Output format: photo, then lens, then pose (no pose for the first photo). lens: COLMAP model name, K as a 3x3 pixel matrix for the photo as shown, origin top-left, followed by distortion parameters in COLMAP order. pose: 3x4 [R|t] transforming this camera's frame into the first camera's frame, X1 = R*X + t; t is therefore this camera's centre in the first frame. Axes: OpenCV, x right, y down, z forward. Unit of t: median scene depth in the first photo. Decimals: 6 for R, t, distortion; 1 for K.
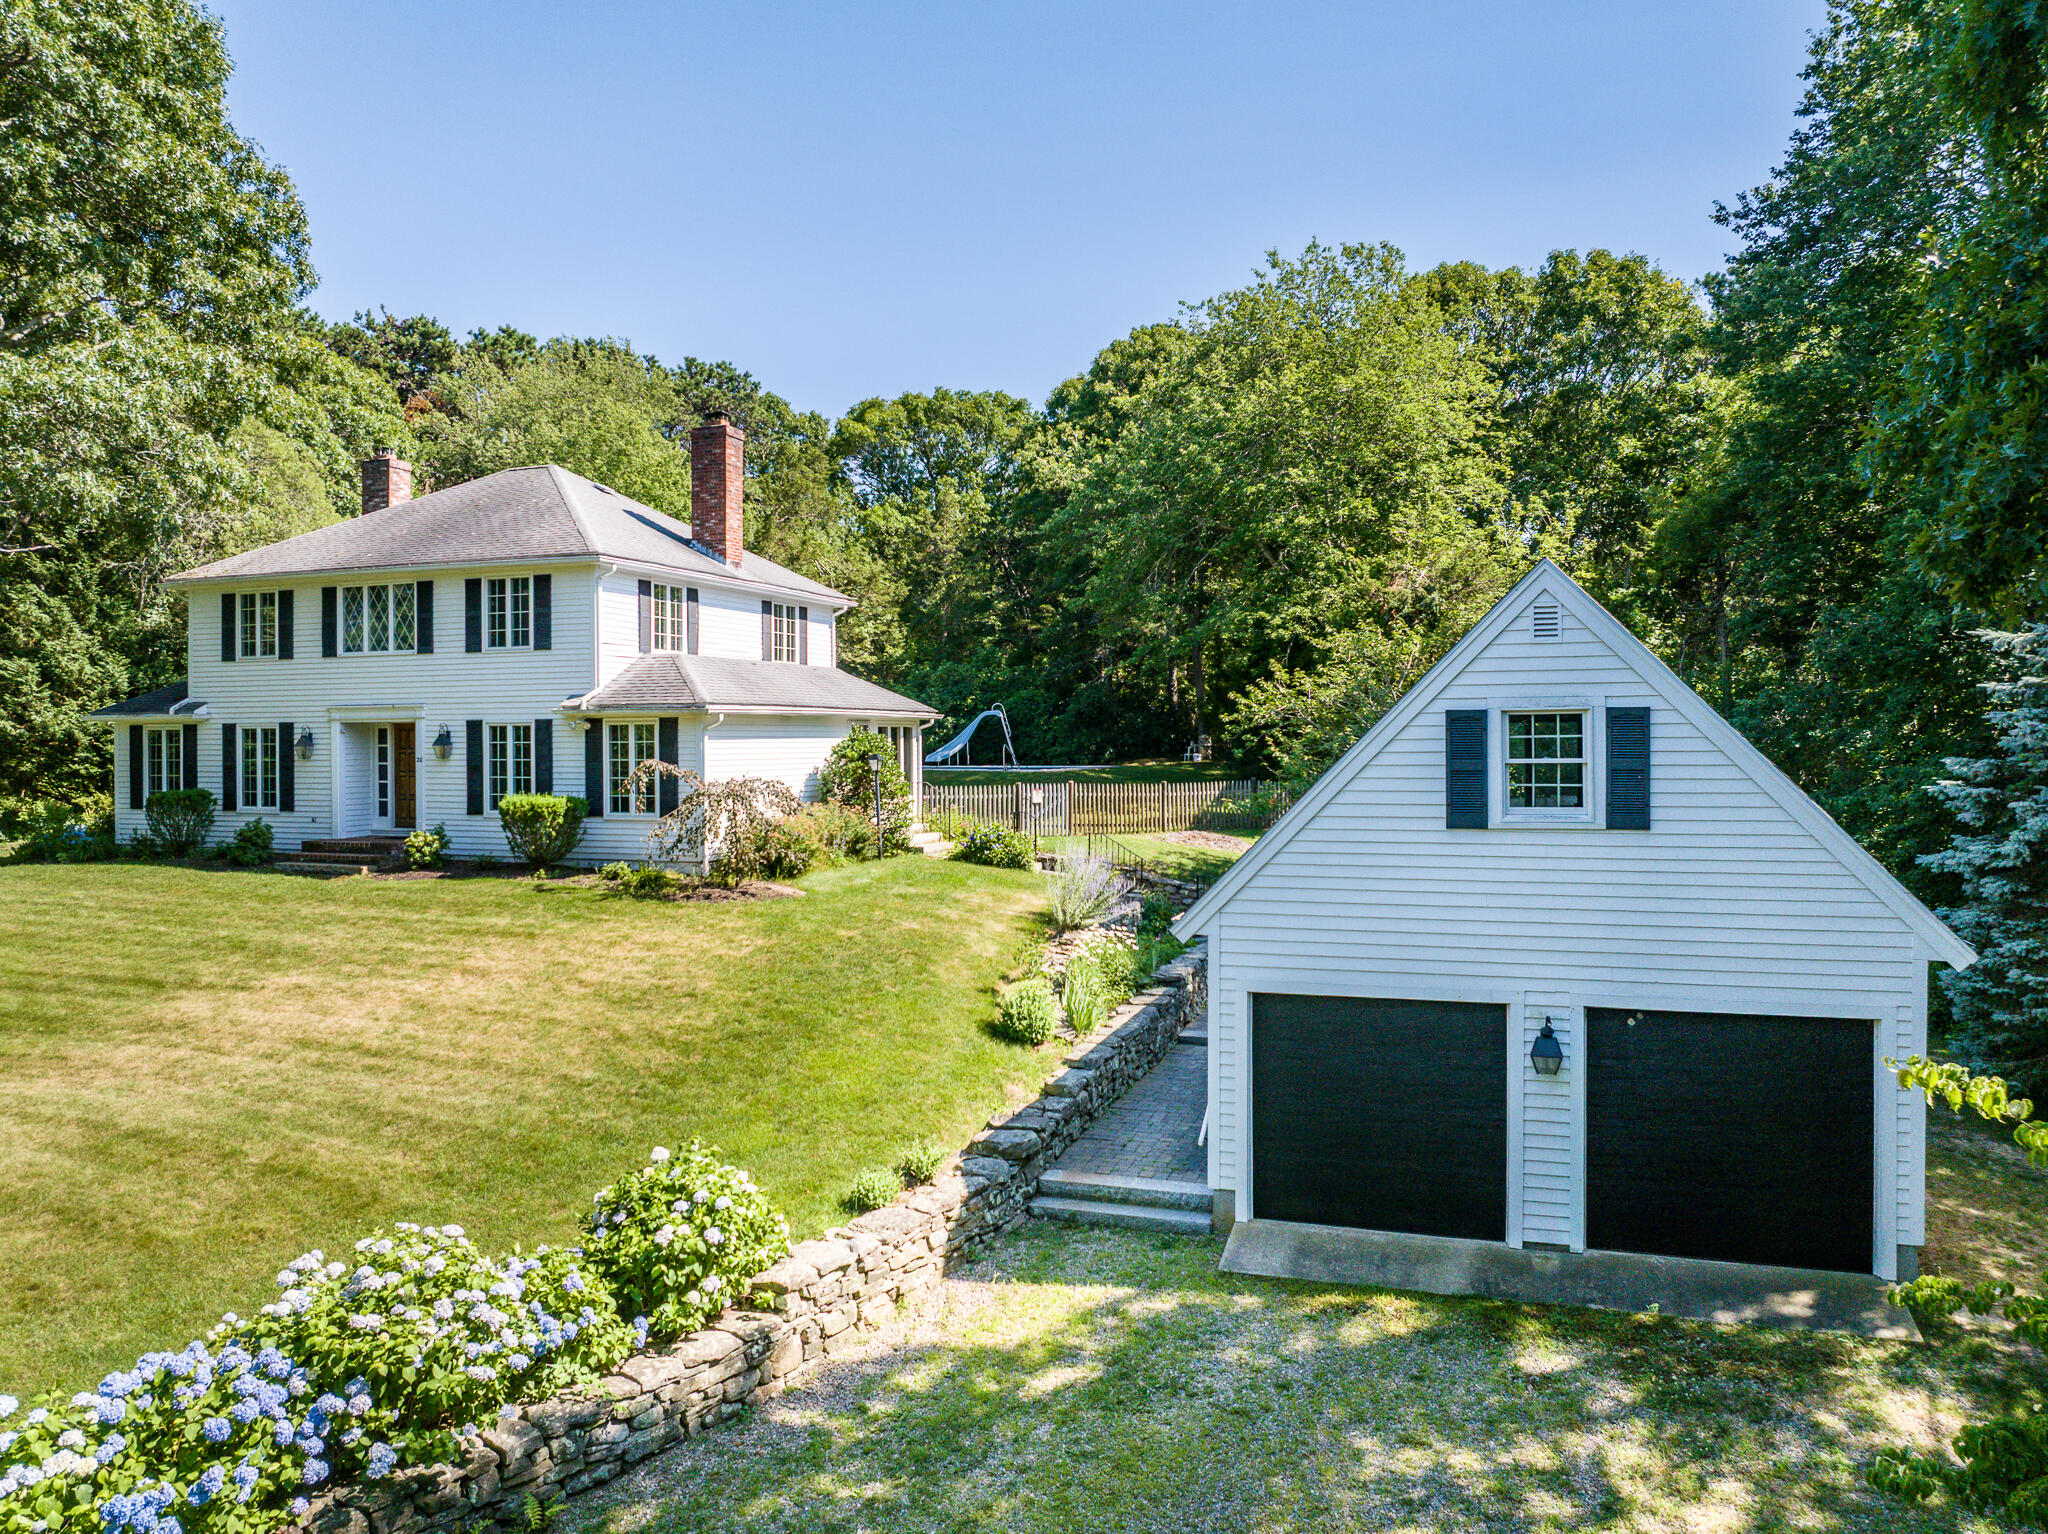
lens RADIAL K [[1451.4, 0, 1026.9], [0, 1451.4, 741.6], [0, 0, 1]] dist [-0.061679, 0.032714]
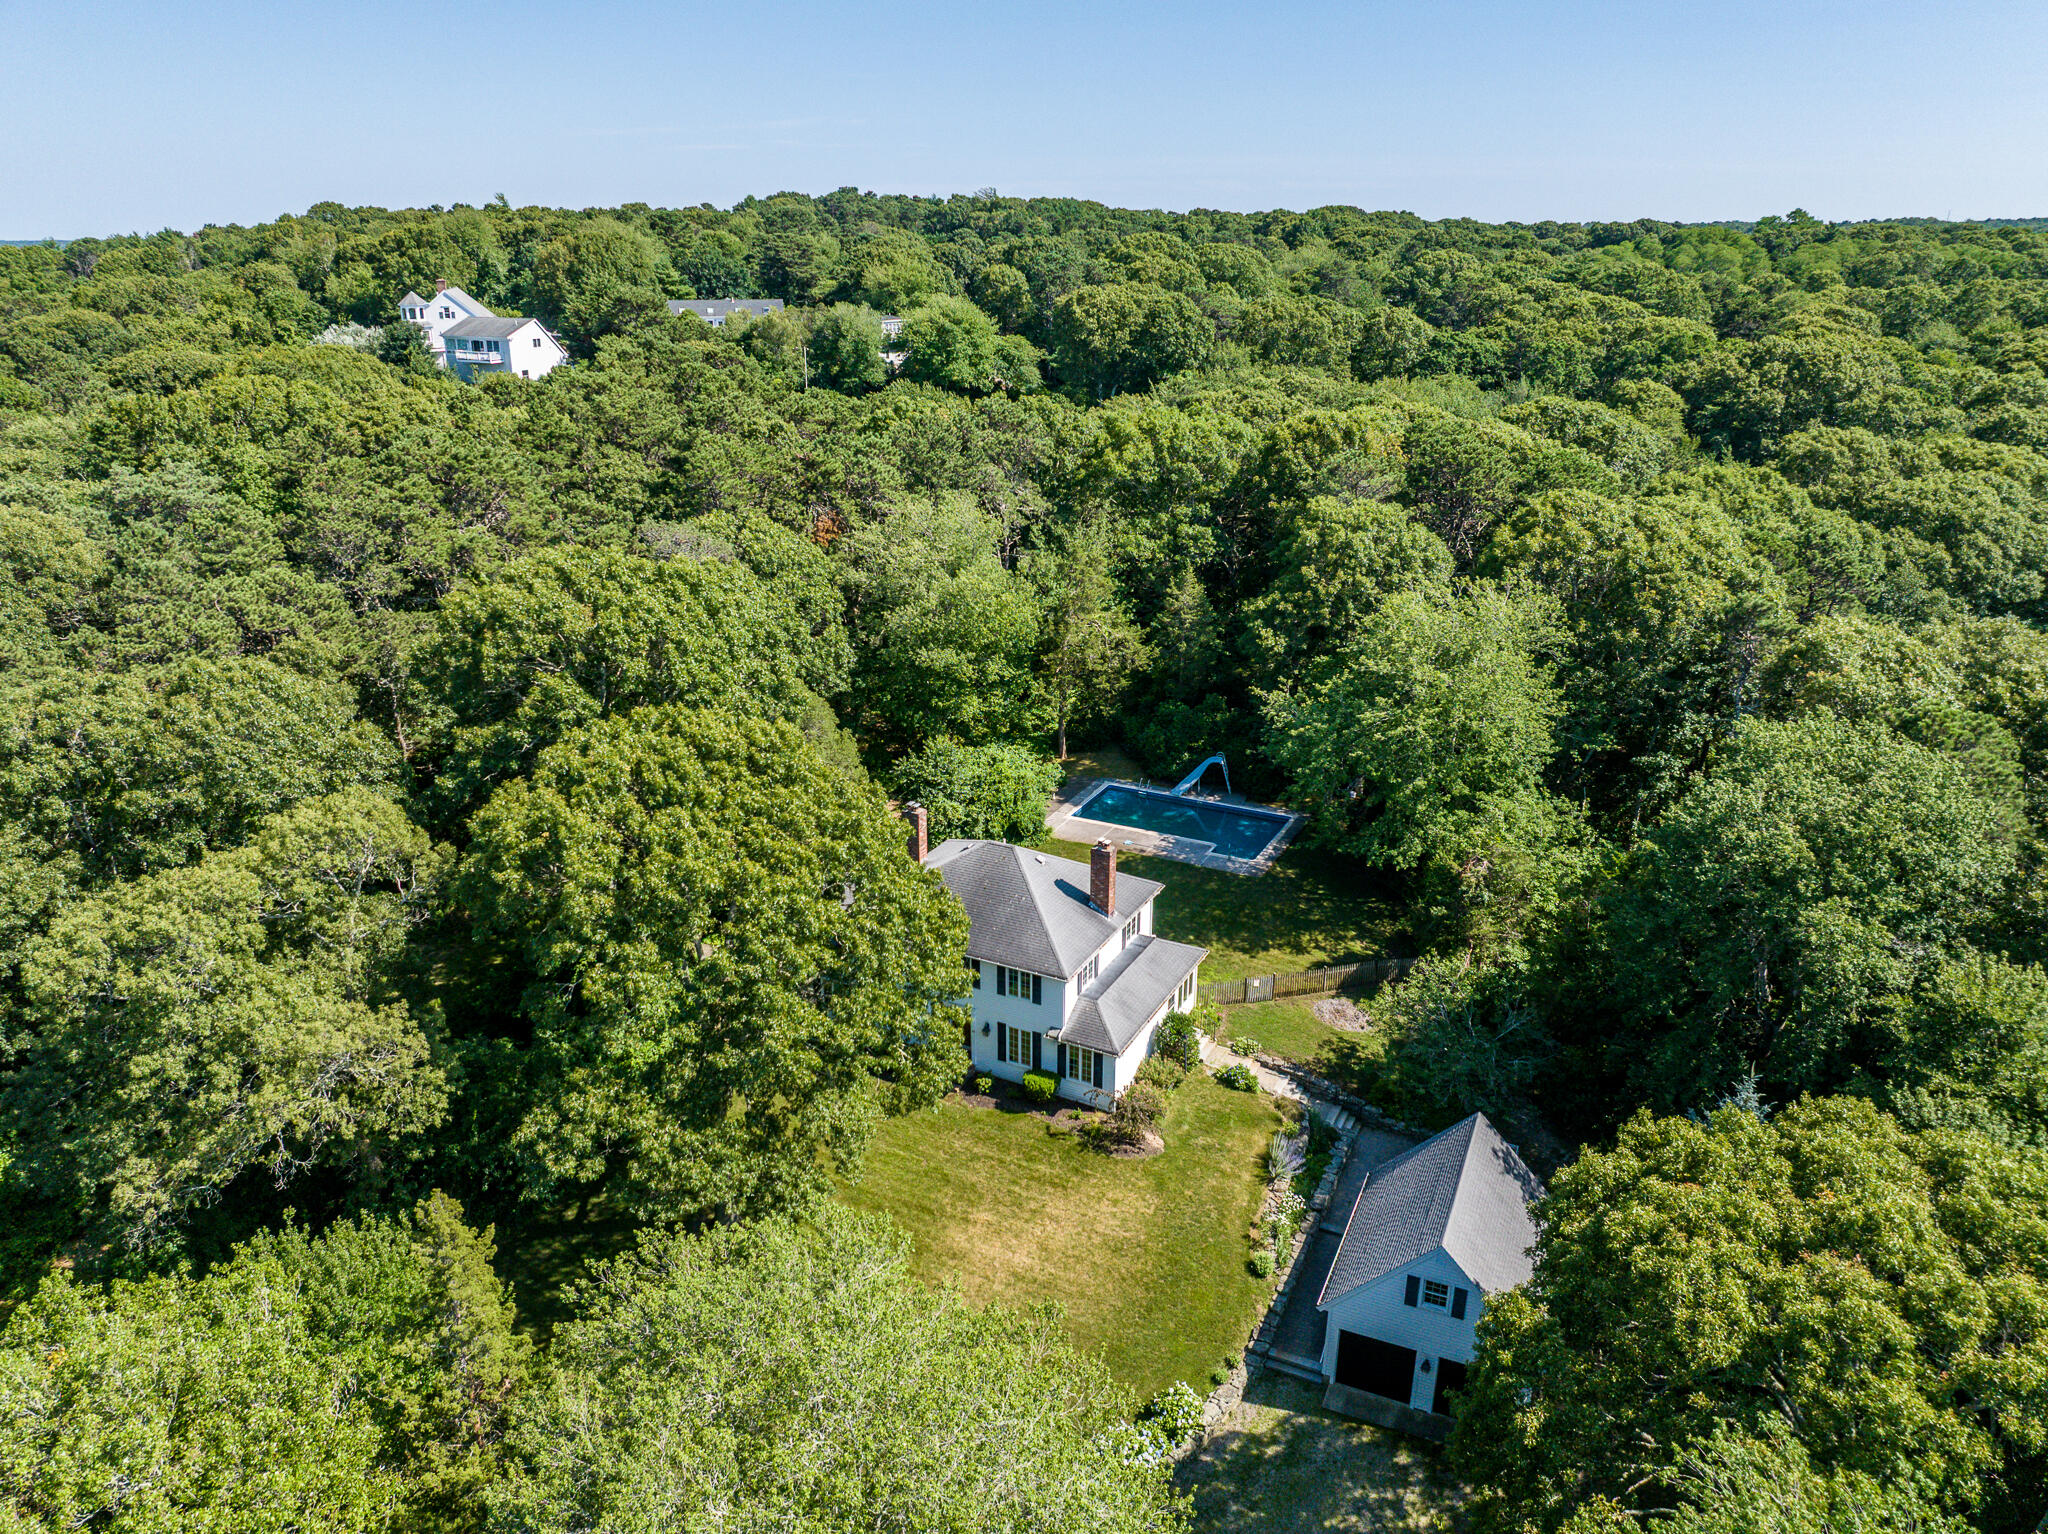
lens RADIAL K [[1437.5, 0, 1020.3], [0, 1437.5, 738.7], [0, 0, 1]] dist [-0.034994, 0.001612]
pose [[0.992943, 0.045669, -0.109449, -0.140985], [-0.007786, 0.945993, 0.324094, -1.136423], [0.118339, -0.320954, 0.939672, -0.902135]]
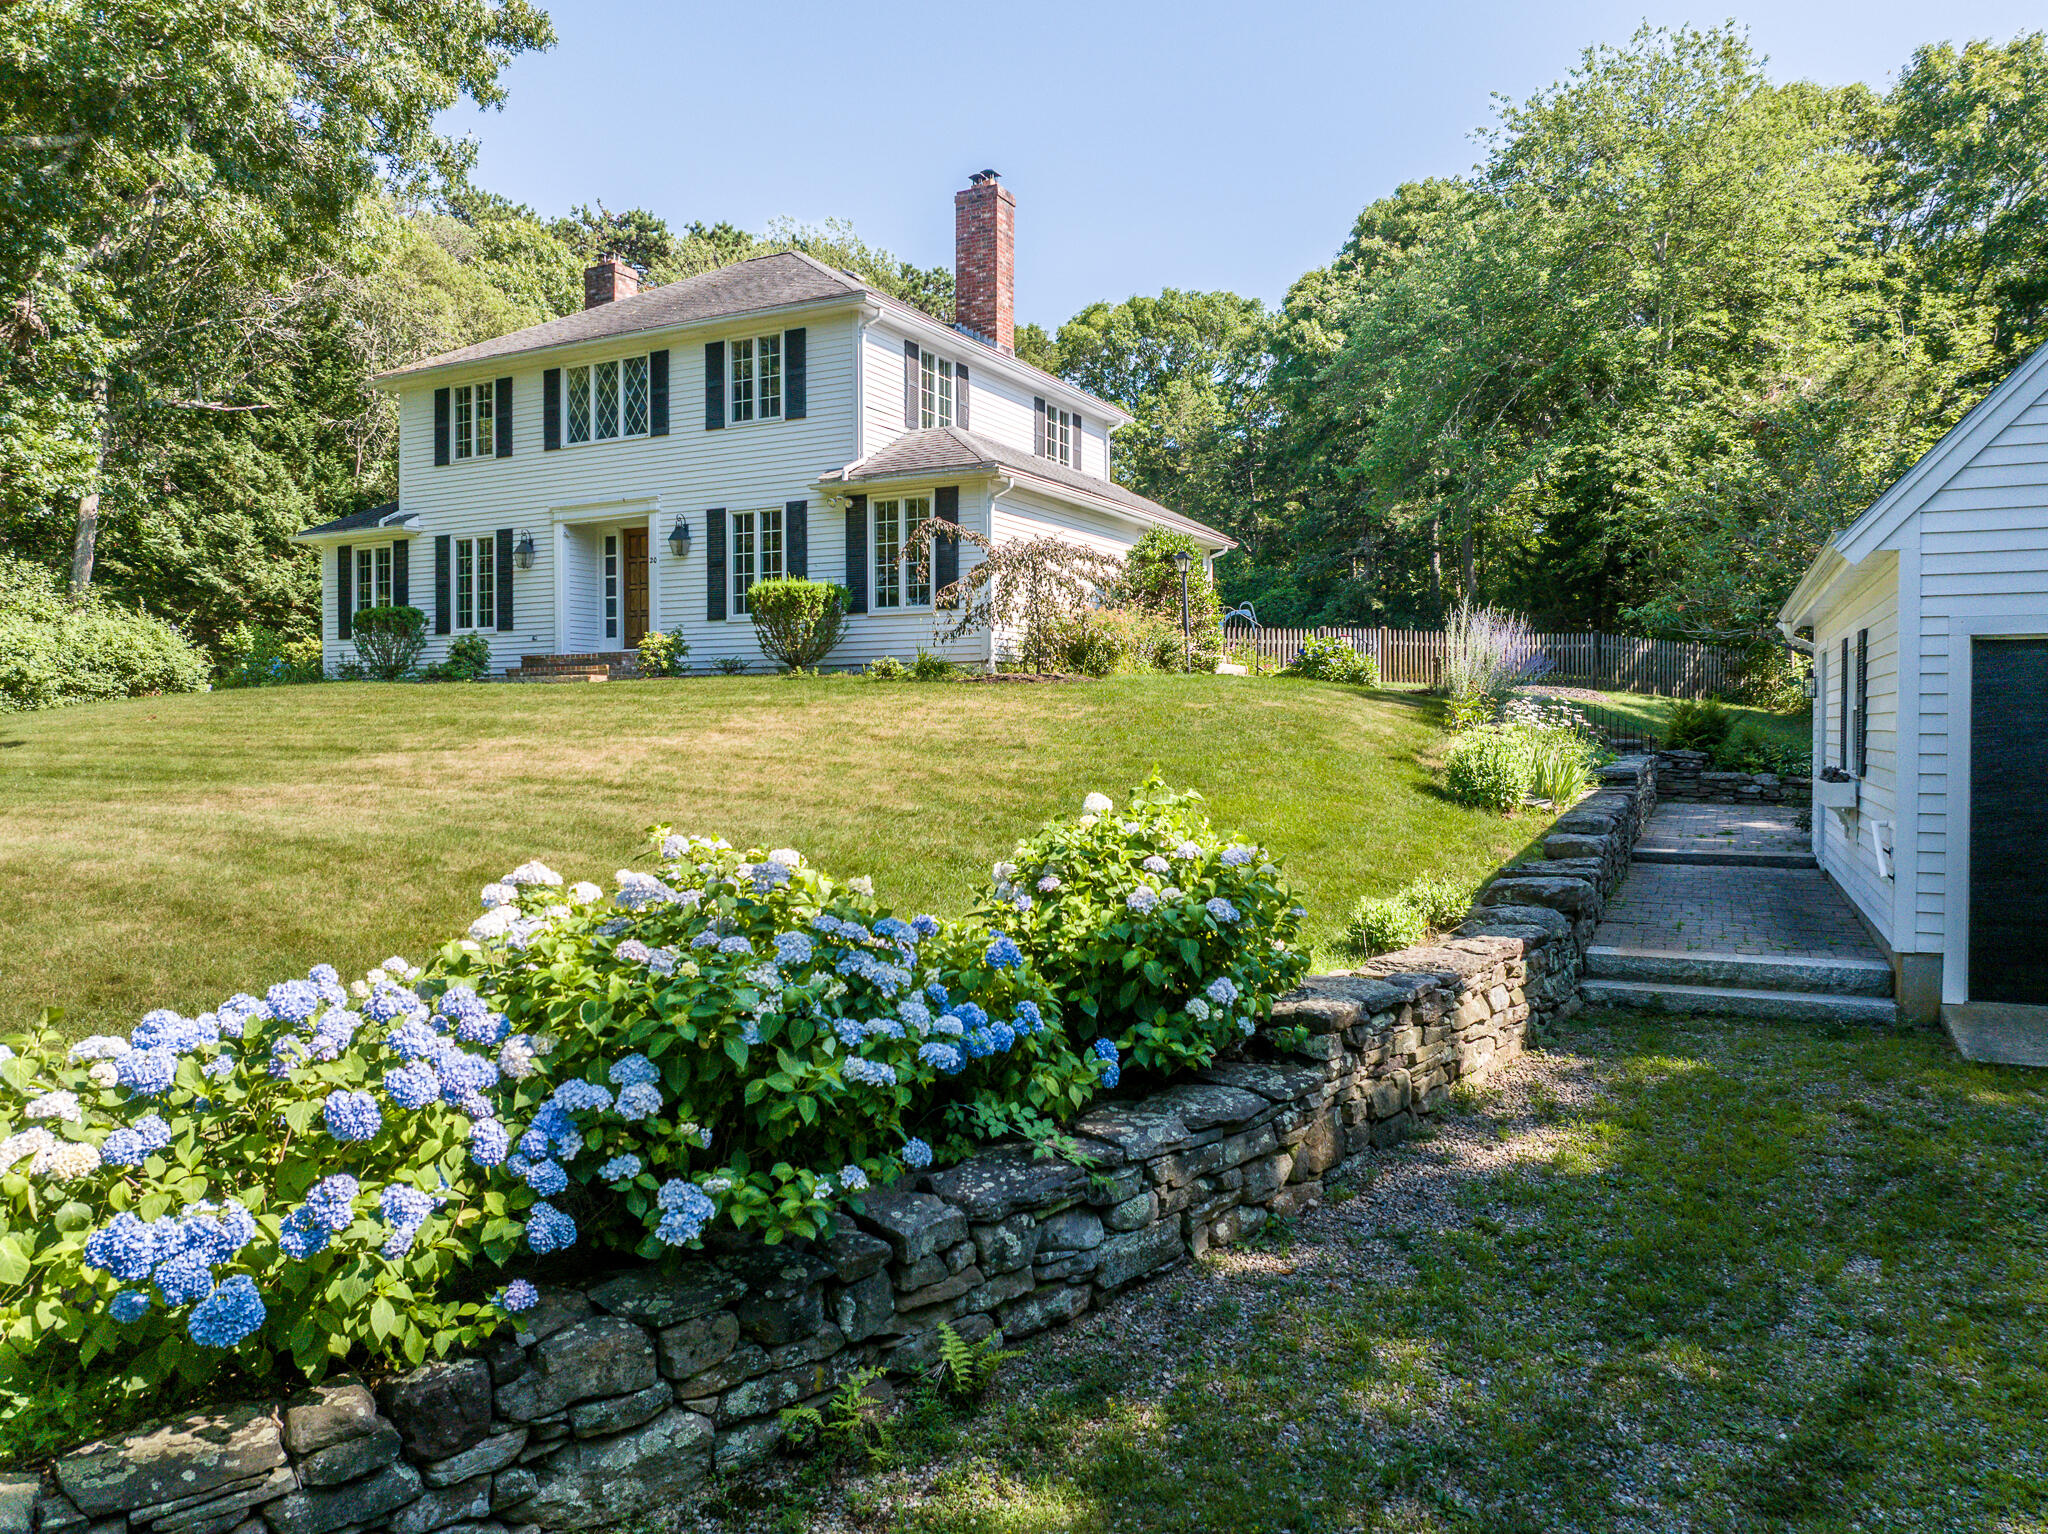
lens RADIAL K [[1437.5, 0, 1020.3], [0, 1437.5, 738.7], [0, 0, 1]] dist [-0.034994, 0.001612]
pose [[0.991359, 0.003178, -0.131139, -0.094416], [-0.002049, 0.999960, 0.008739, 0.115145], [0.131161, -0.008394, 0.991325, 0.182359]]
